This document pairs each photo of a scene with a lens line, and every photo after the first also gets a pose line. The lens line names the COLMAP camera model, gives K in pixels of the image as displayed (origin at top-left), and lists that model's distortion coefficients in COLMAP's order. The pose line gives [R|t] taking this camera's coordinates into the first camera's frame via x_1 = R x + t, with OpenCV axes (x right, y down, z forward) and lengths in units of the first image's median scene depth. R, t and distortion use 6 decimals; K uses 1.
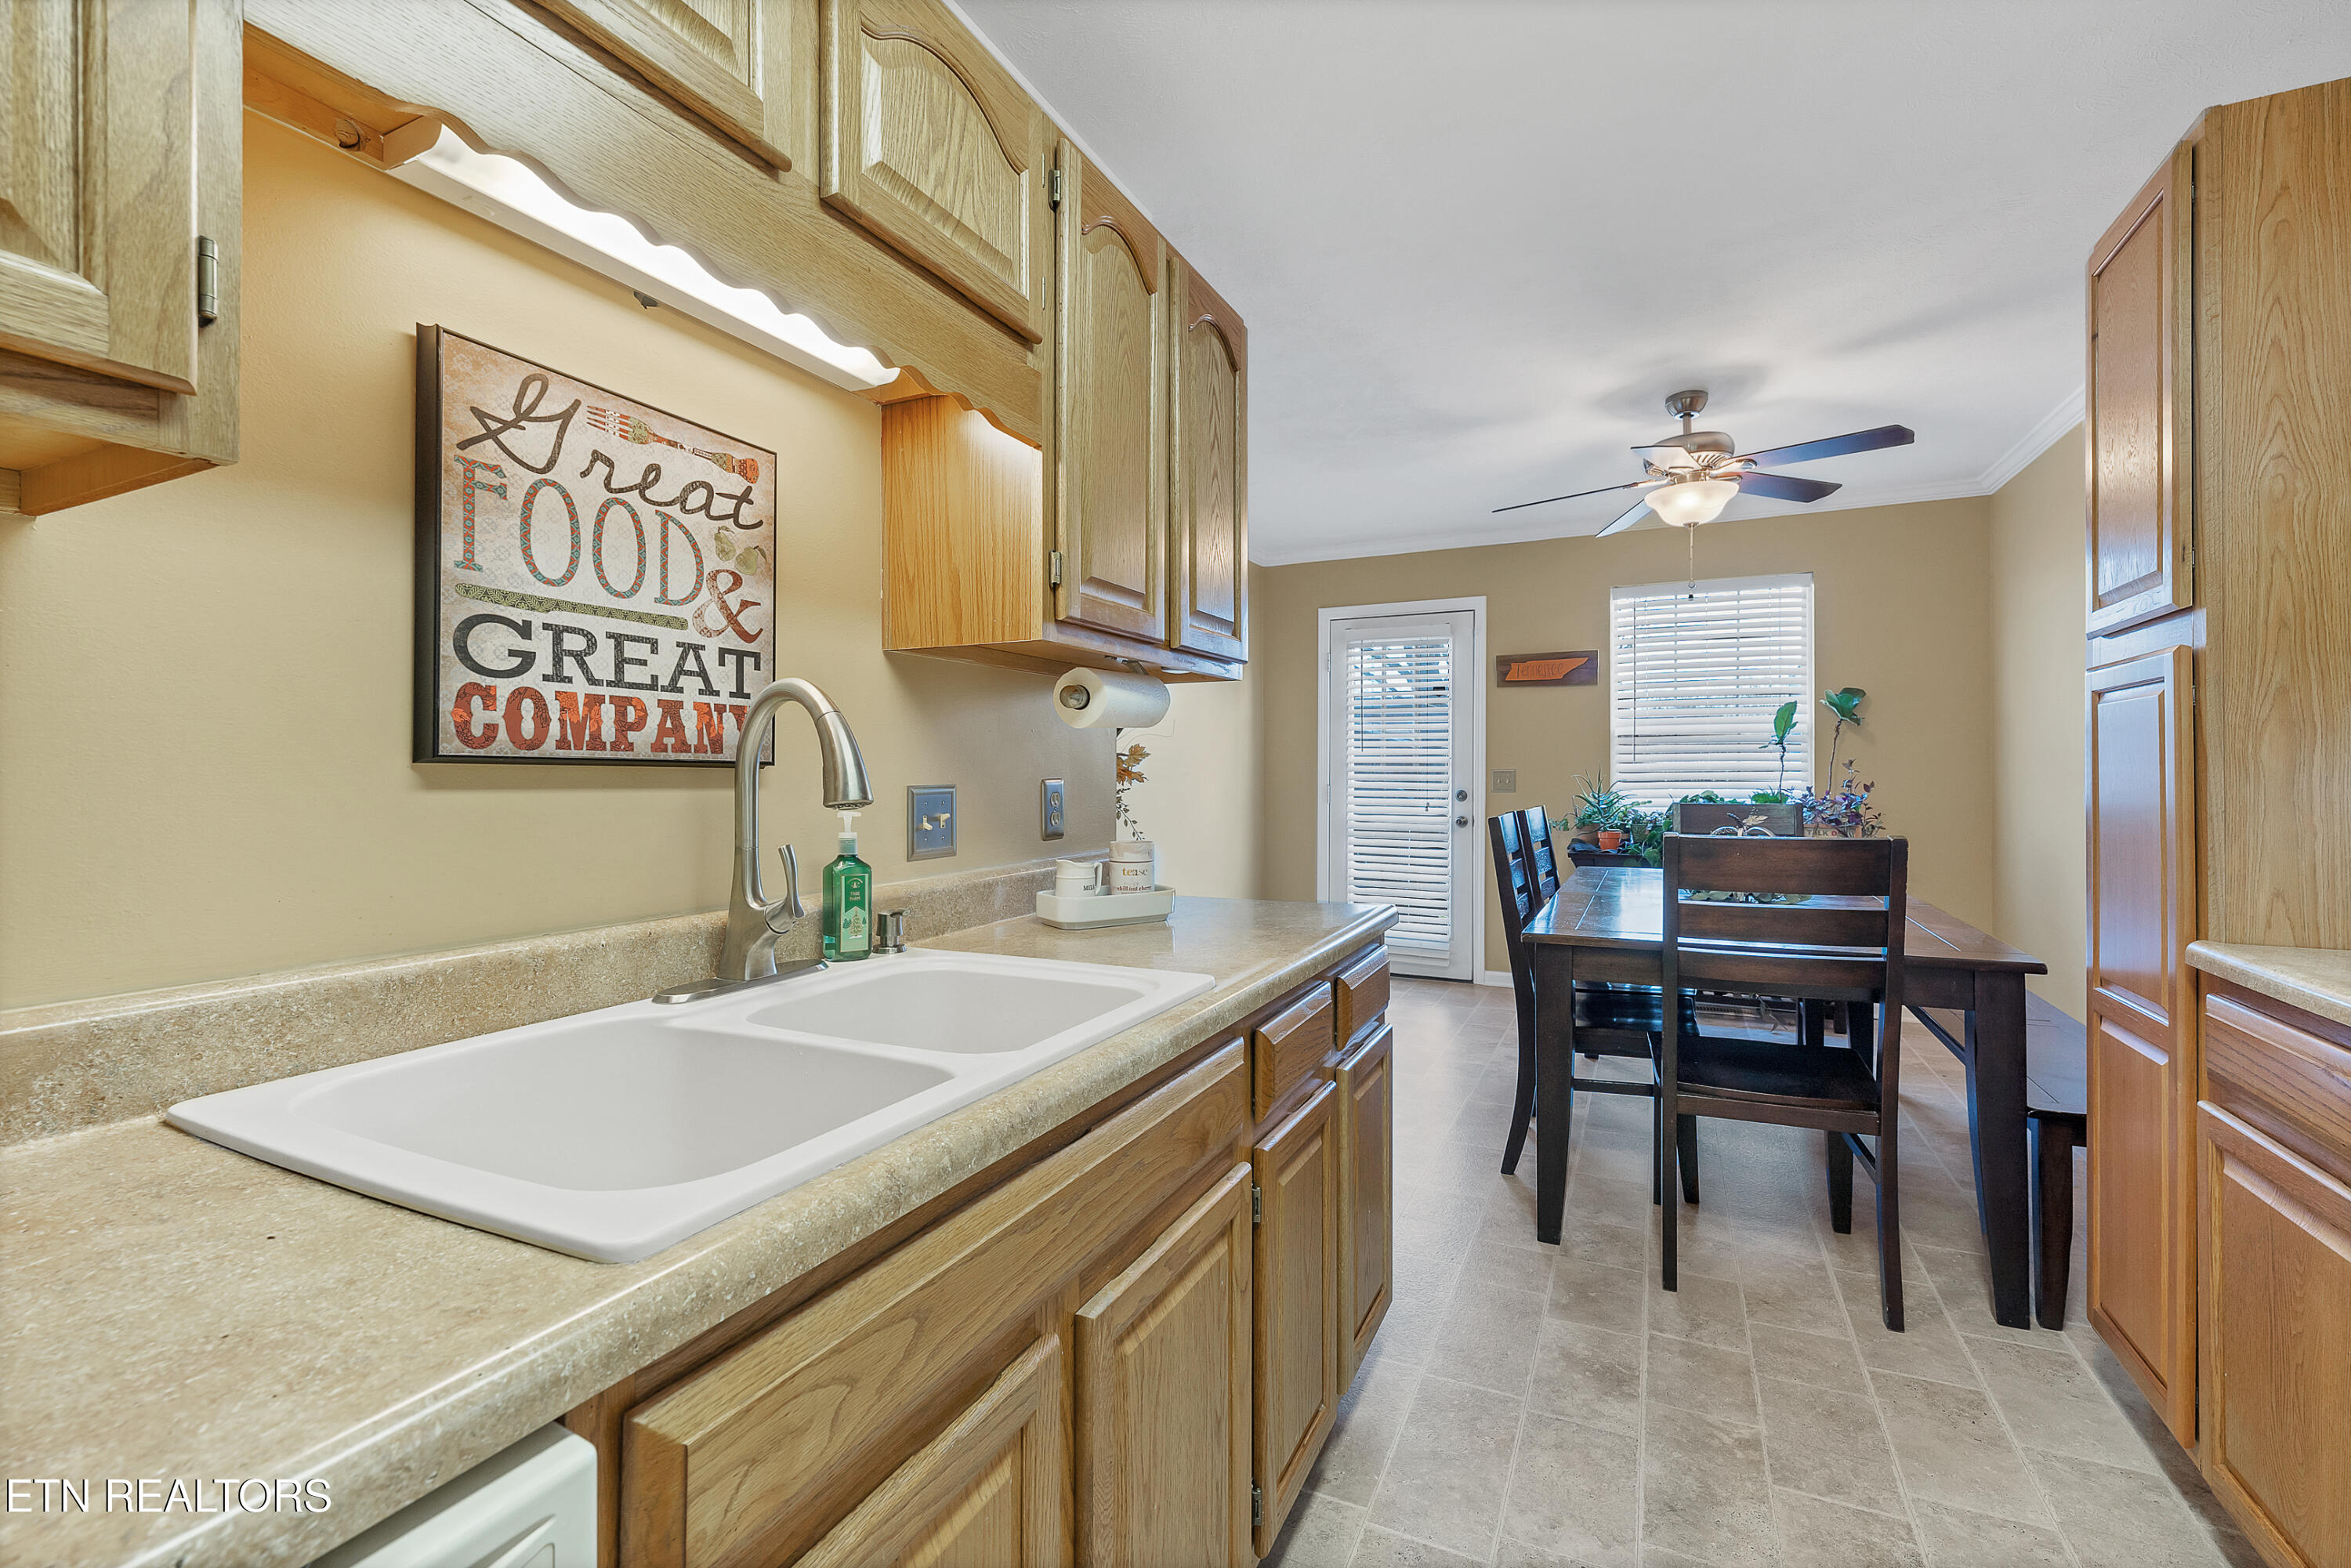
lens RADIAL K [[1021.3, 0, 1176.3], [0, 1021.3, 773.4], [0, 0, 1]] dist [0.013430, 0.000274]
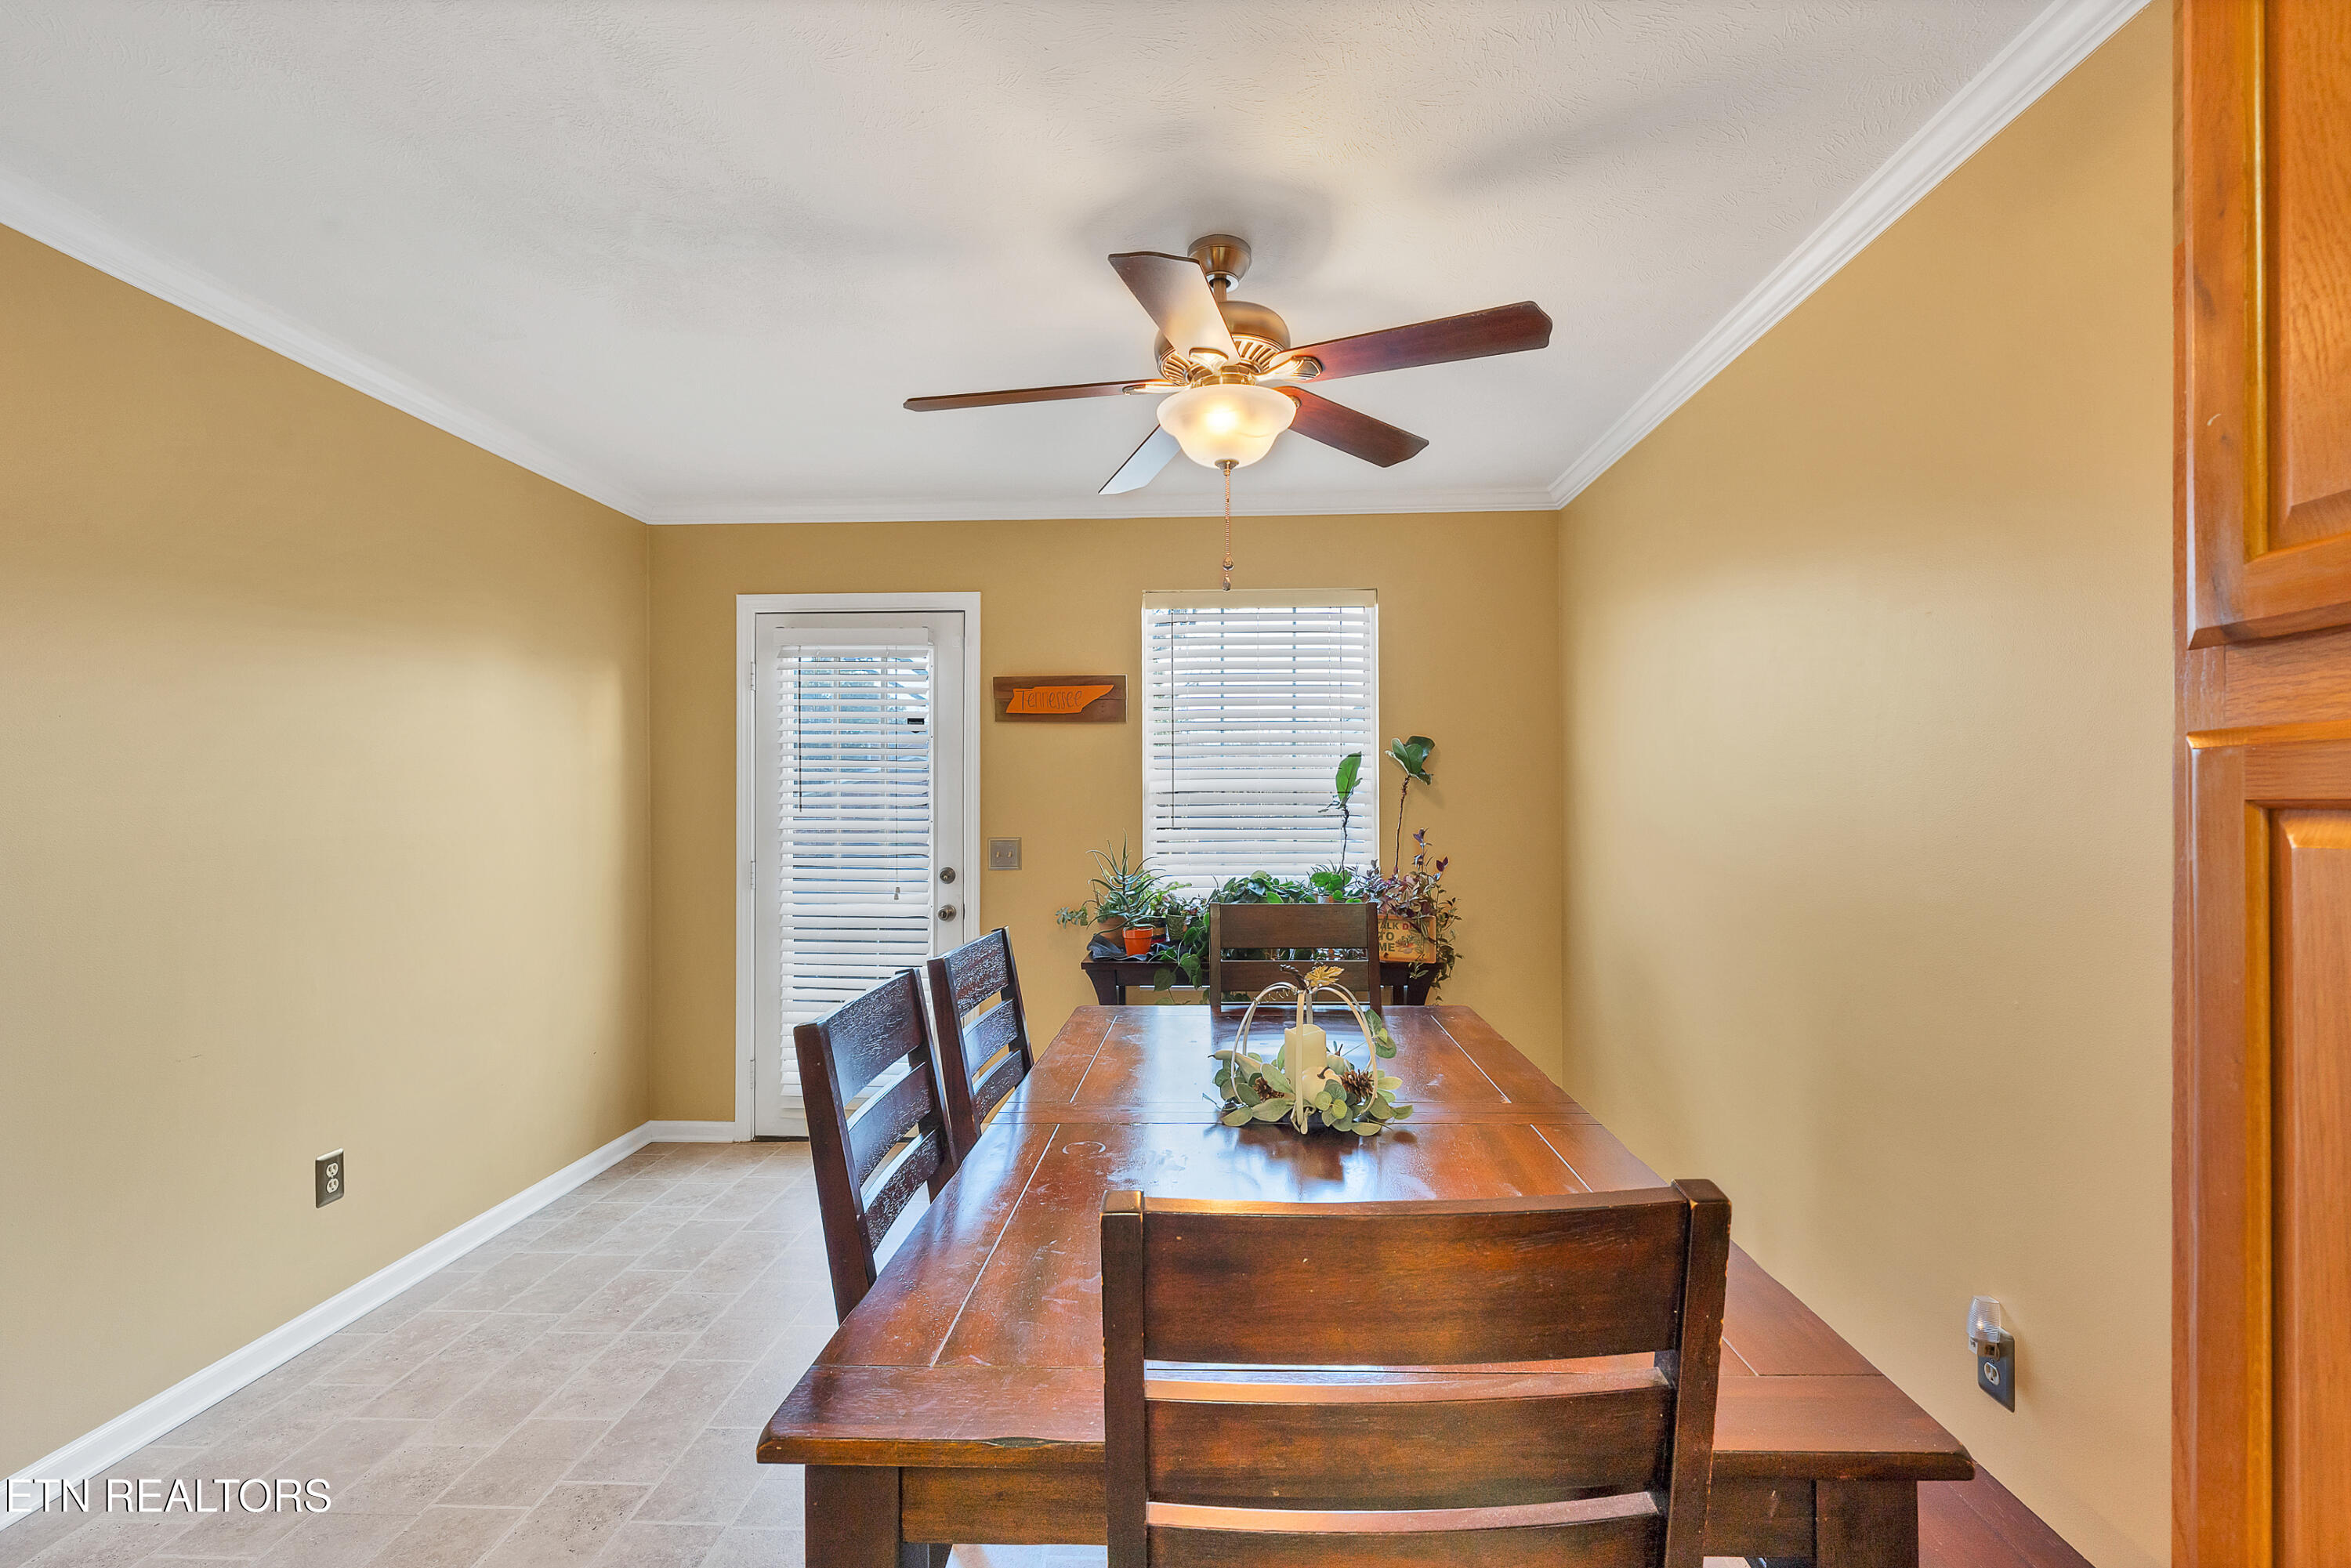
lens RADIAL K [[1021.3, 0, 1184.2], [0, 1021.3, 795.2], [0, 0, 1]] dist [0.013430, 0.000274]
pose [[0.922690, 0.002681, 0.385533, 0.182286], [0.000959, 0.999957, -0.009249, -0.030428], [-0.385541, 0.008904, 0.922648, 0.336900]]
